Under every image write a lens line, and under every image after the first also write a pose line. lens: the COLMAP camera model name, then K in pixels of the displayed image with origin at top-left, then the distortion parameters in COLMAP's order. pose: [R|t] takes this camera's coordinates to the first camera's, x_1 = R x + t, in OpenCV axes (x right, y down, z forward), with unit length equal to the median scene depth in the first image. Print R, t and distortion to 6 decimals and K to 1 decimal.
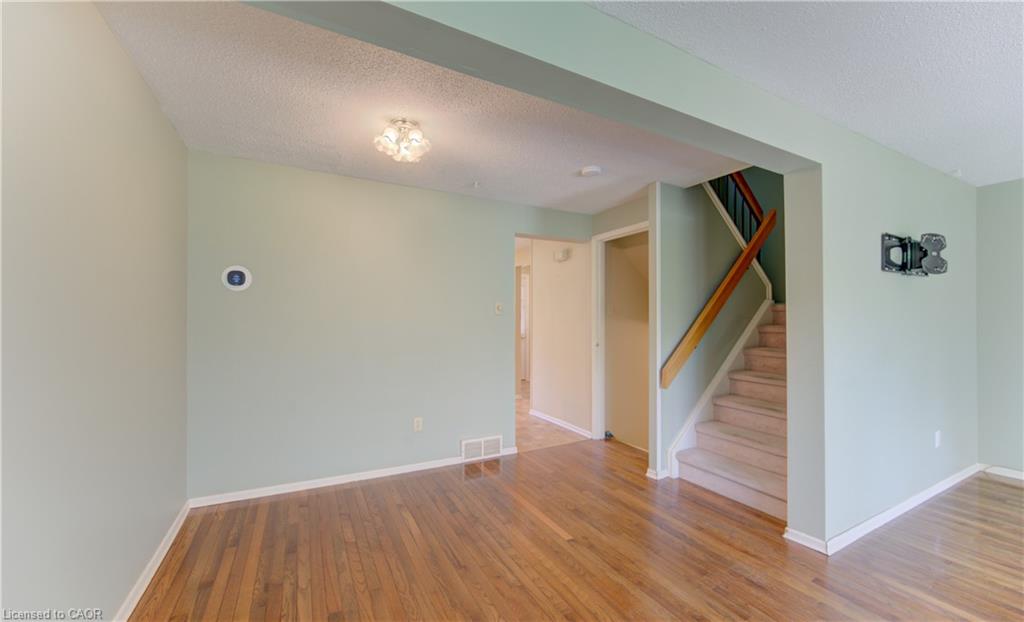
lens RADIAL K [[389.8, 0, 494.3], [0, 389.8, 318.1], [0, 0, 1]] dist [-0.003093, -0.000913]
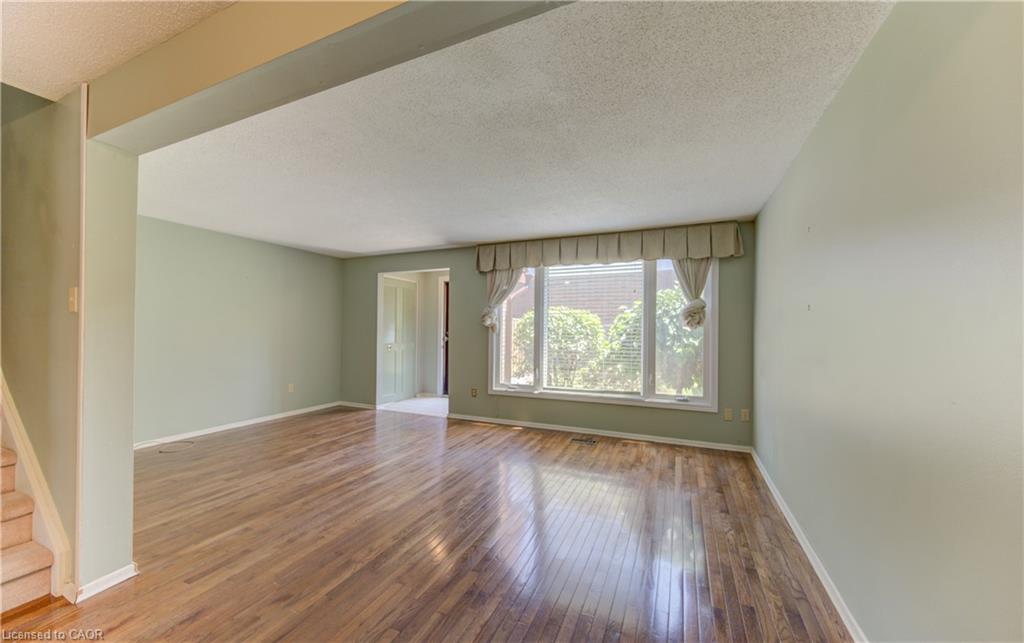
lens RADIAL K [[379.8, 0, 521.0], [0, 379.8, 324.1], [0, 0, 1]] dist [-0.002870, -0.001336]
pose [[-0.650125, 0.004163, 0.759816, -0.318661], [-0.014203, 0.999744, -0.017630, 0.001966], [-0.759694, -0.022254, -0.649900, 0.634979]]
